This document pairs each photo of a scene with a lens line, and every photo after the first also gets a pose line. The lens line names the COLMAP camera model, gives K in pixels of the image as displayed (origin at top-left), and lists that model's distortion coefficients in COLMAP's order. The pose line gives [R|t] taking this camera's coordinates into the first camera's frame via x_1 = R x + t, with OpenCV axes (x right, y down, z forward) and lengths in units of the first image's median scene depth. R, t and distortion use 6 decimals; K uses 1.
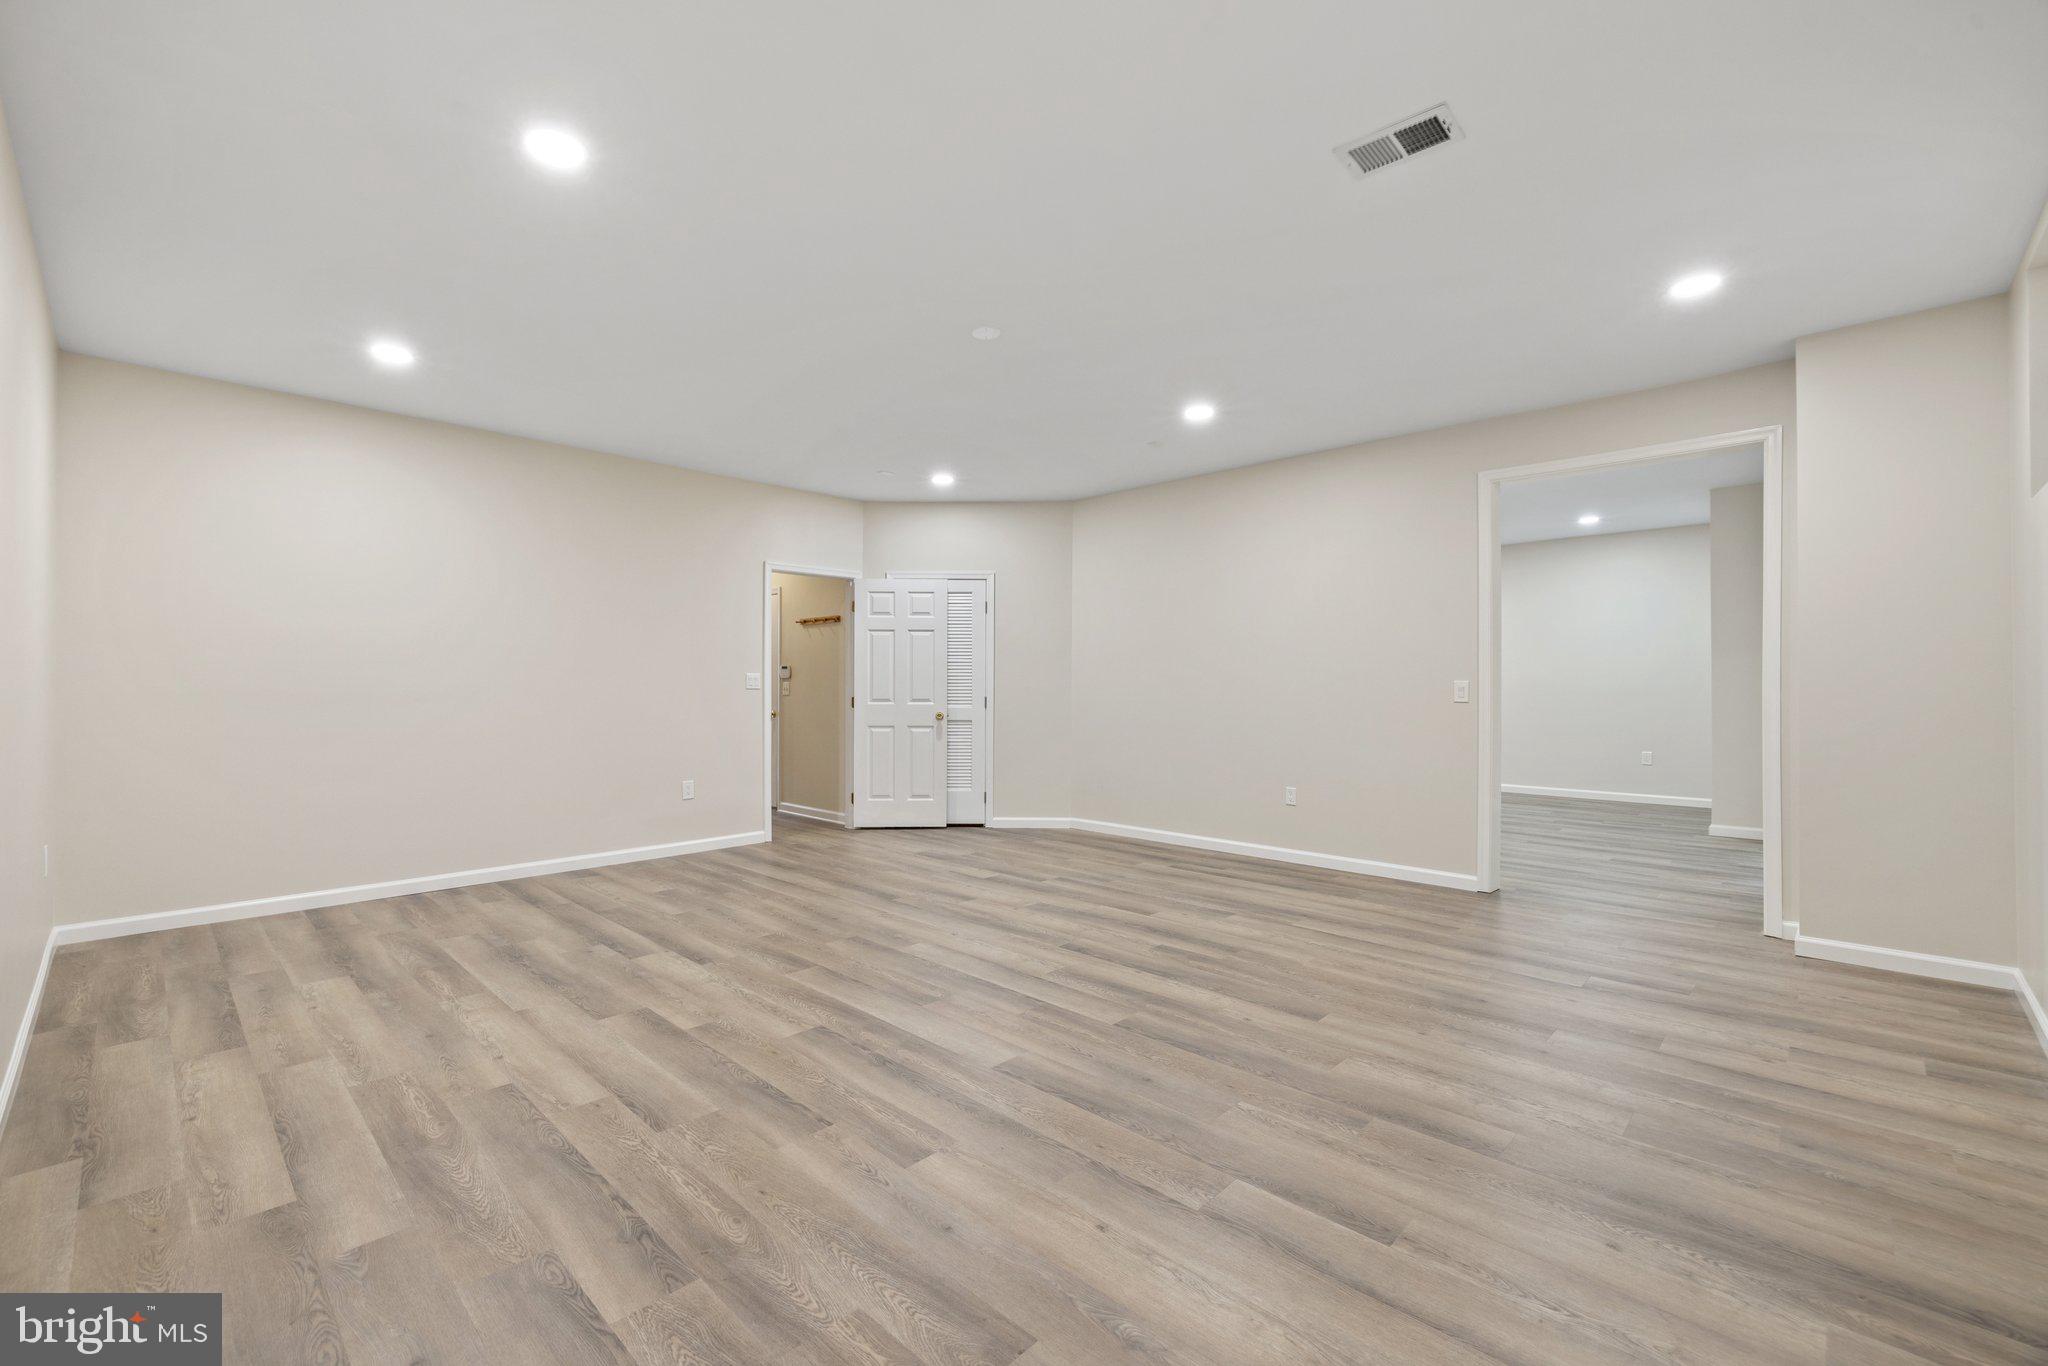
lens RADIAL K [[868.9, 0, 1002.7], [0, 868.9, 672.9], [0, 0, 1]] dist [-0.000363, 0.000126]
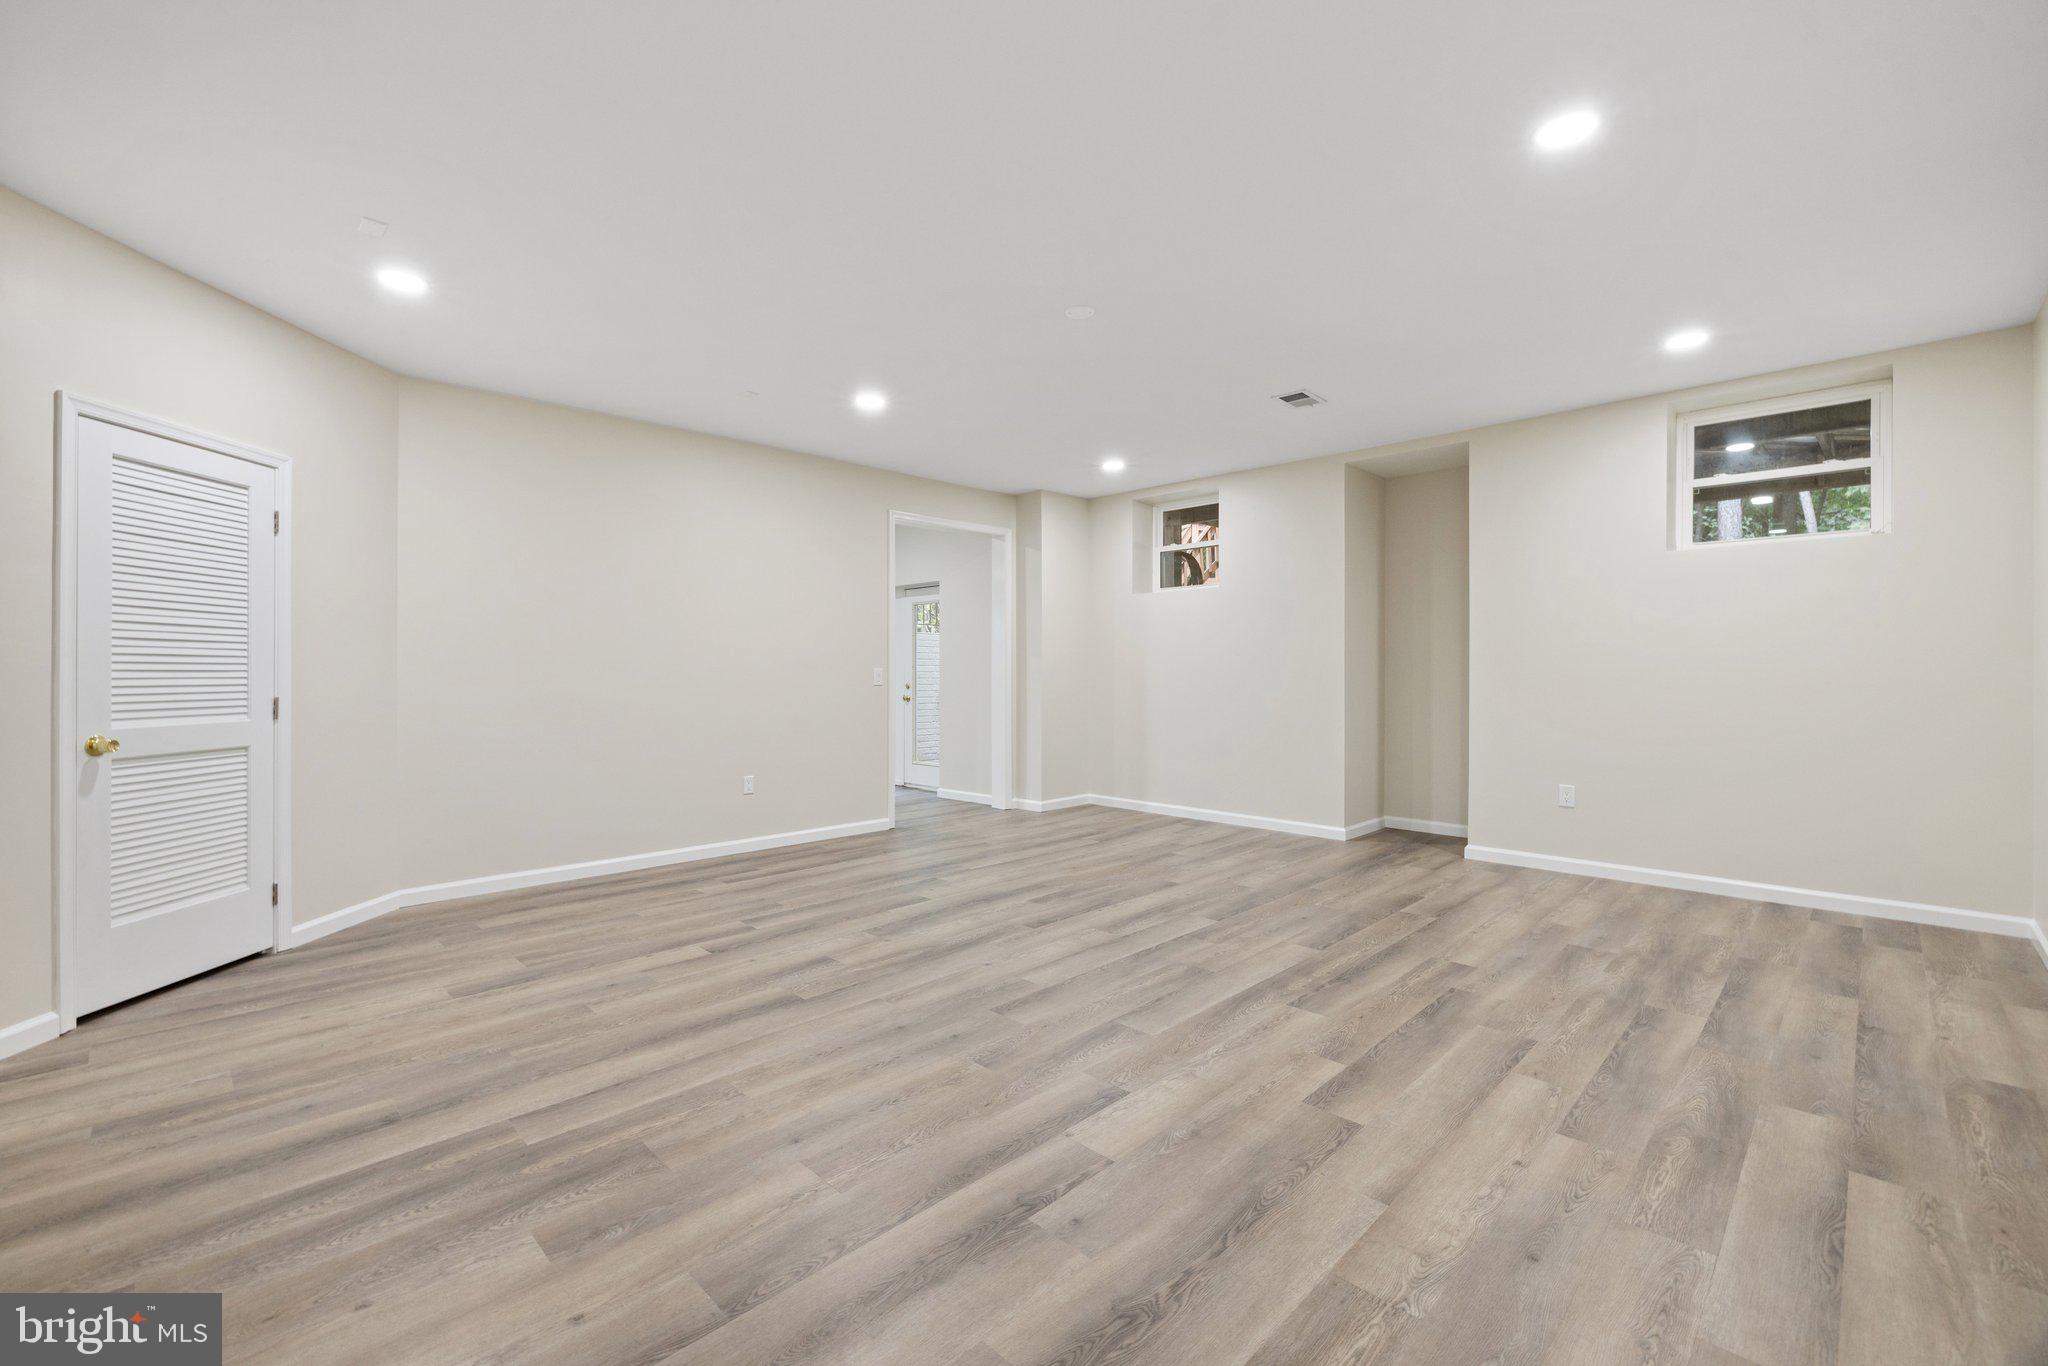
lens RADIAL K [[868.9, 0, 1002.7], [0, 868.9, 672.9], [0, 0, 1]] dist [-0.000363, 0.000126]
pose [[0.004549, -0.001793, 0.999988, -1.254239], [-0.009044, 0.999957, 0.001834, 0.019172], [-0.999949, -0.009052, 0.004533, 1.362278]]
